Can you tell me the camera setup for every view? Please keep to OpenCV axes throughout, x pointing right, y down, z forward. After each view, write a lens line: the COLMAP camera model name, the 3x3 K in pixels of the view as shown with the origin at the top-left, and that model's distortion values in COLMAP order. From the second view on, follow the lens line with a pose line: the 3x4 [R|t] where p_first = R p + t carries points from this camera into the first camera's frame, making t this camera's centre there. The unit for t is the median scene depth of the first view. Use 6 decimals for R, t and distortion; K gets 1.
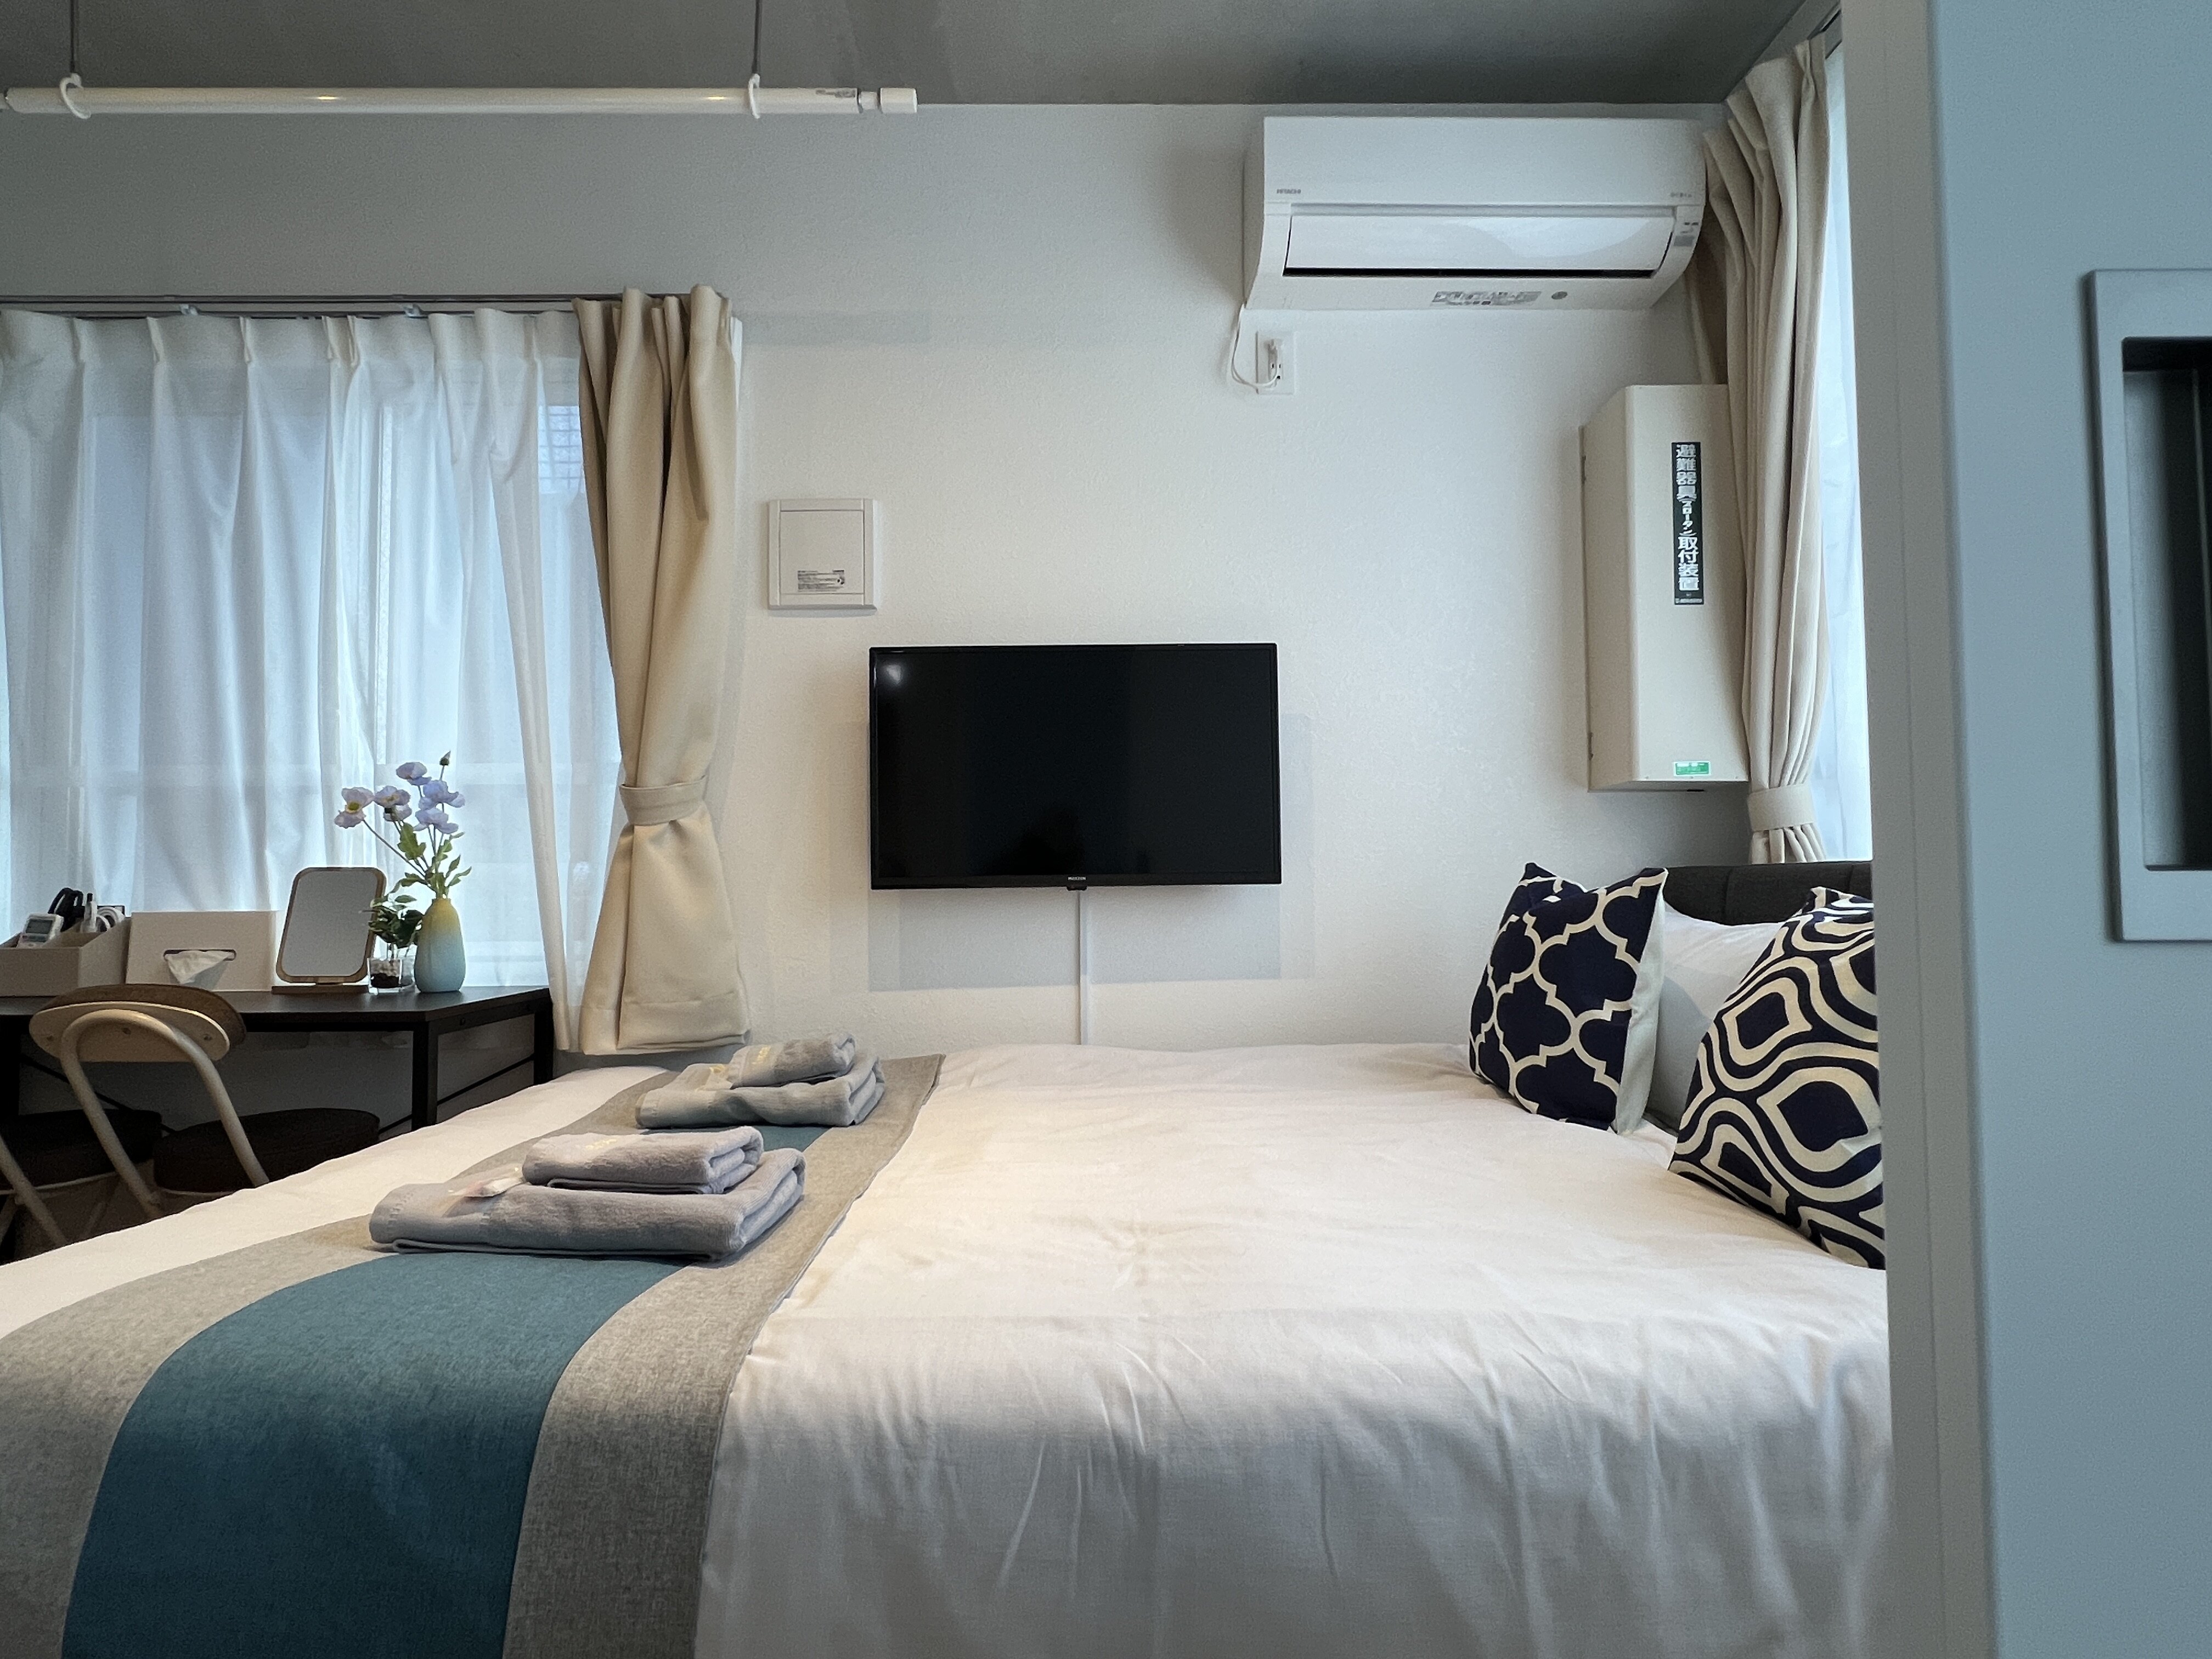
lens RADIAL K [[1201.3, 0, 1090.5], [0, 1201.3, 832.7], [0, 0, 1]] dist [0.000233, 0.000966]
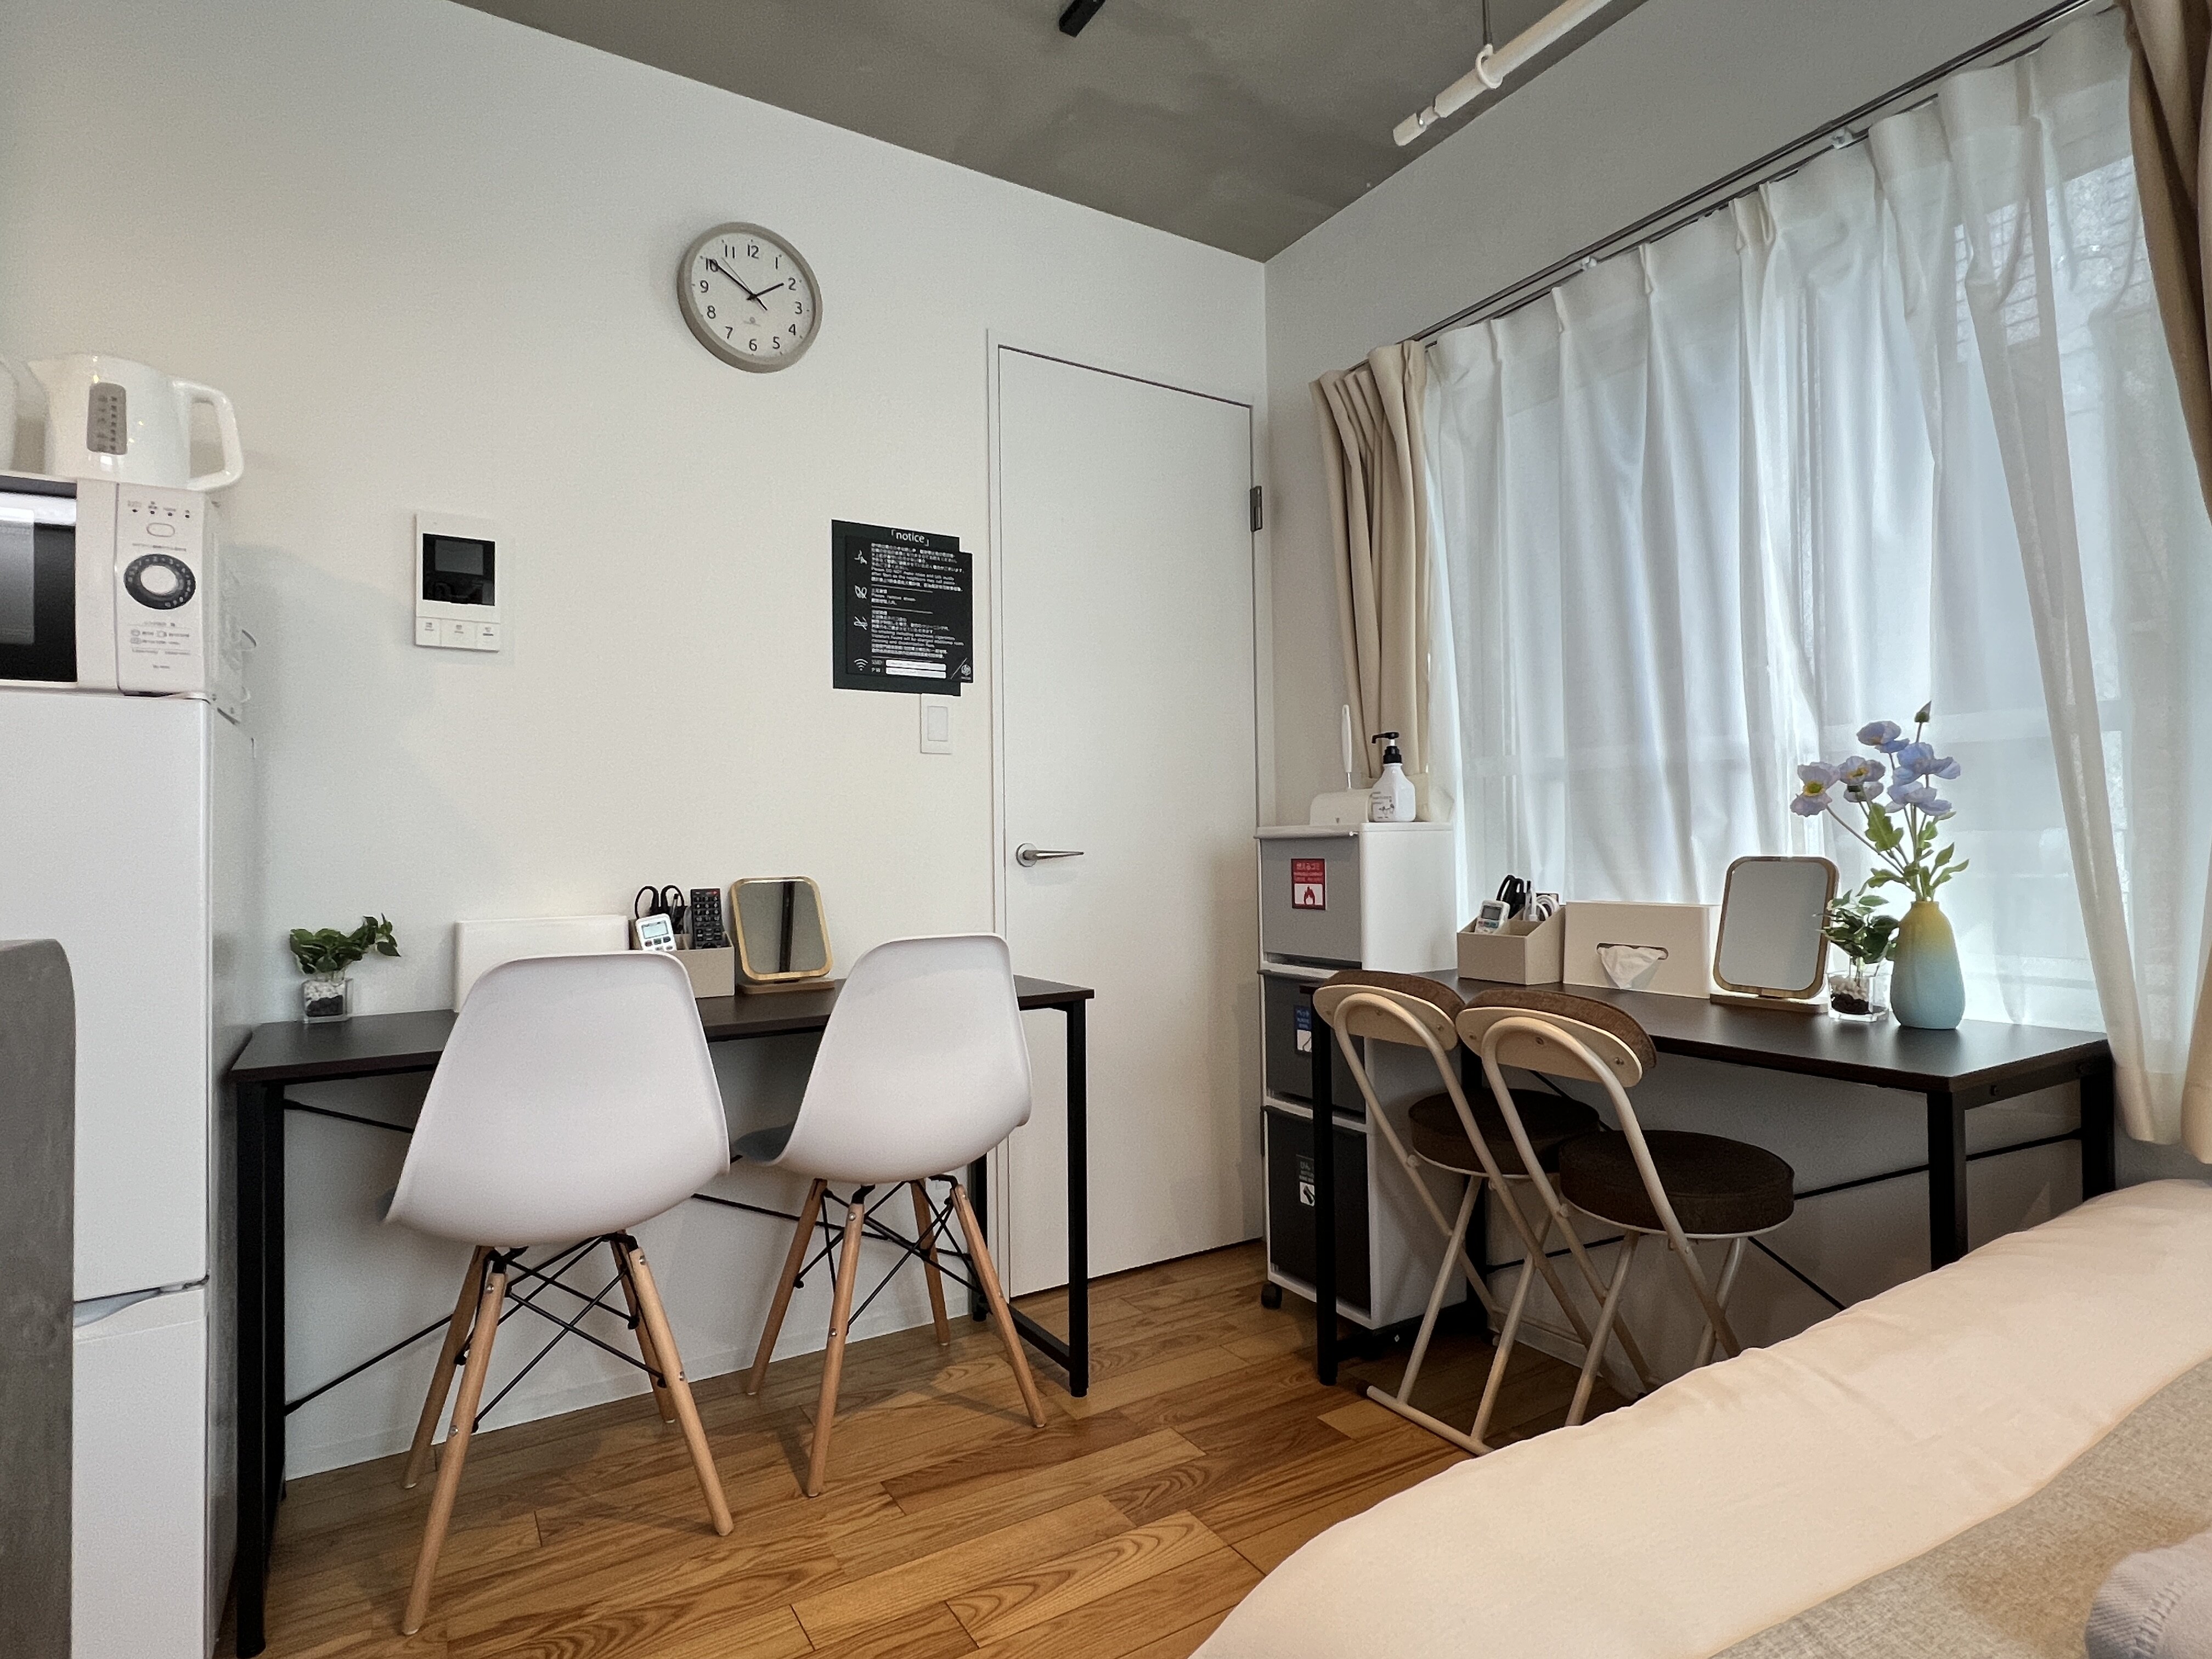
lens RADIAL K [[1145.8, 0, 1098.4], [0, 1145.8, 822.0], [0, 0, 1]] dist [0.001635, 0.000786]
pose [[0.512630, -0.017546, -0.858430, -0.193326], [0.046787, 0.998877, 0.007523, -0.023855], [0.857334, -0.044020, 0.512875, 0.200722]]
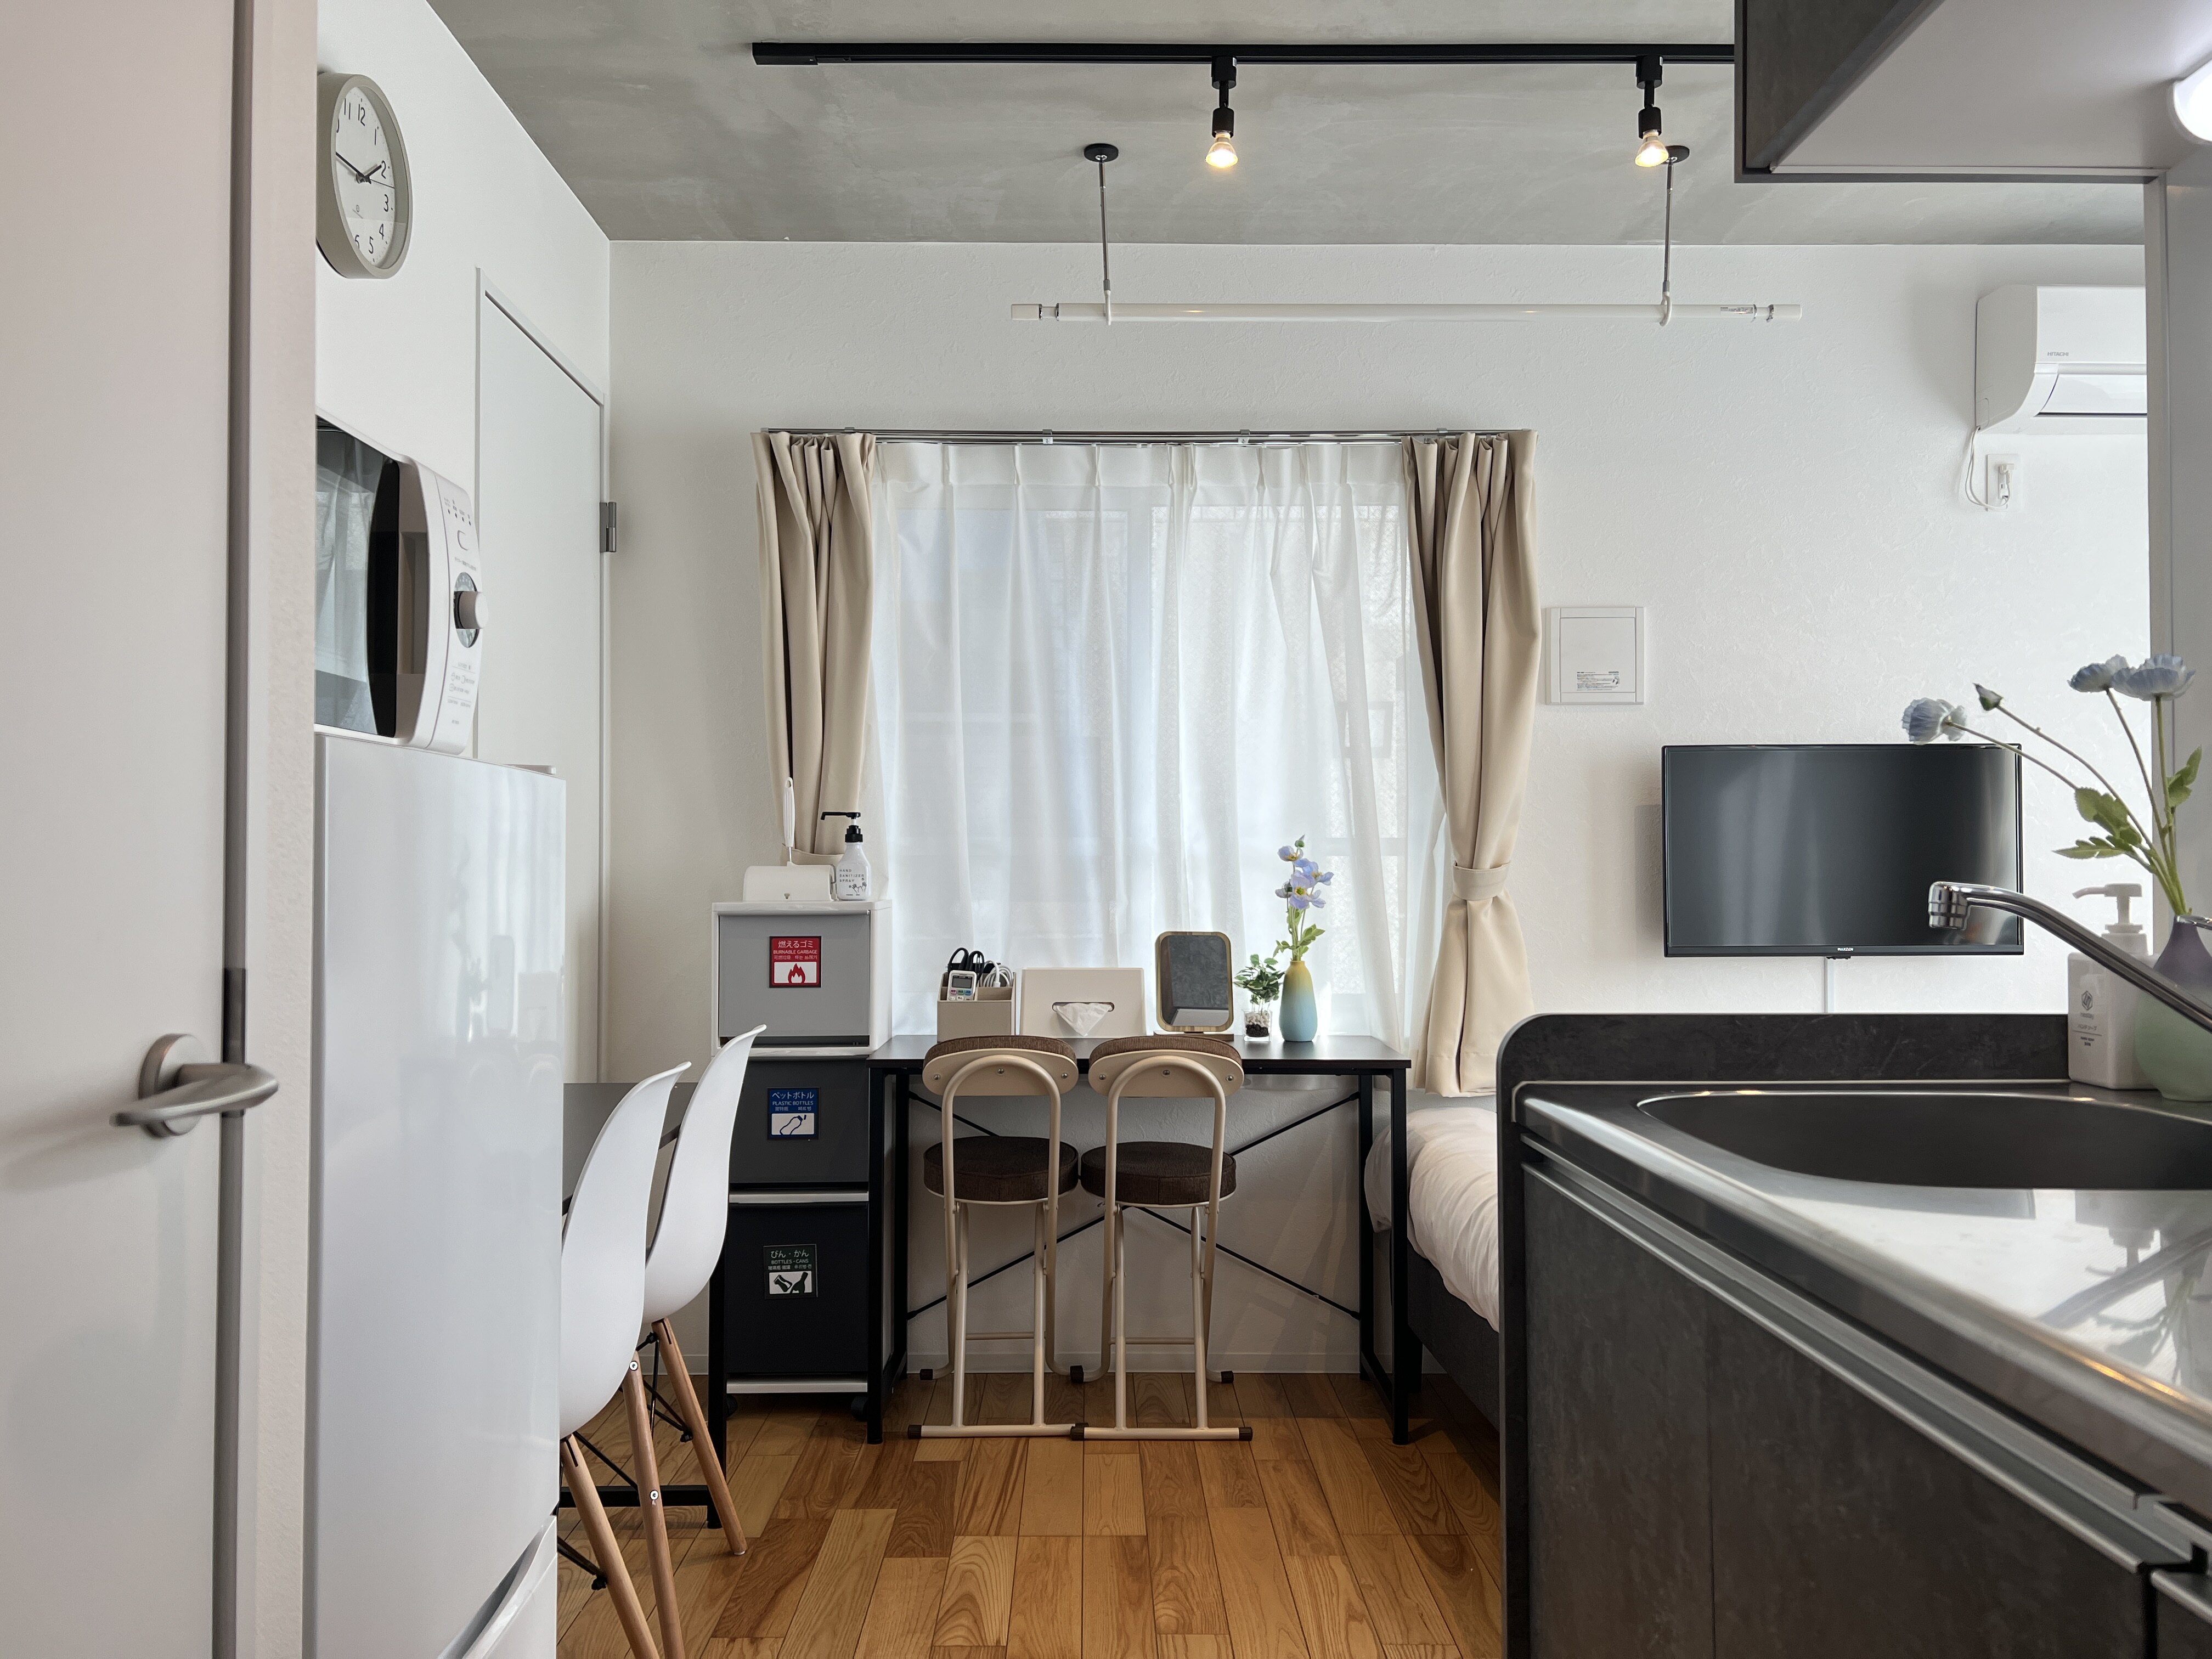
lens RADIAL K [[1665.7, 0, 1106.0], [0, 1665.7, 829.5], [0, 0, 1]] dist [0.119188, -0.187795]
pose [[0.999971, 0.007558, -0.000718, -0.726333], [-0.007544, 0.999820, 0.017435, -0.099405], [0.000850, -0.017429, 0.999848, -0.618831]]
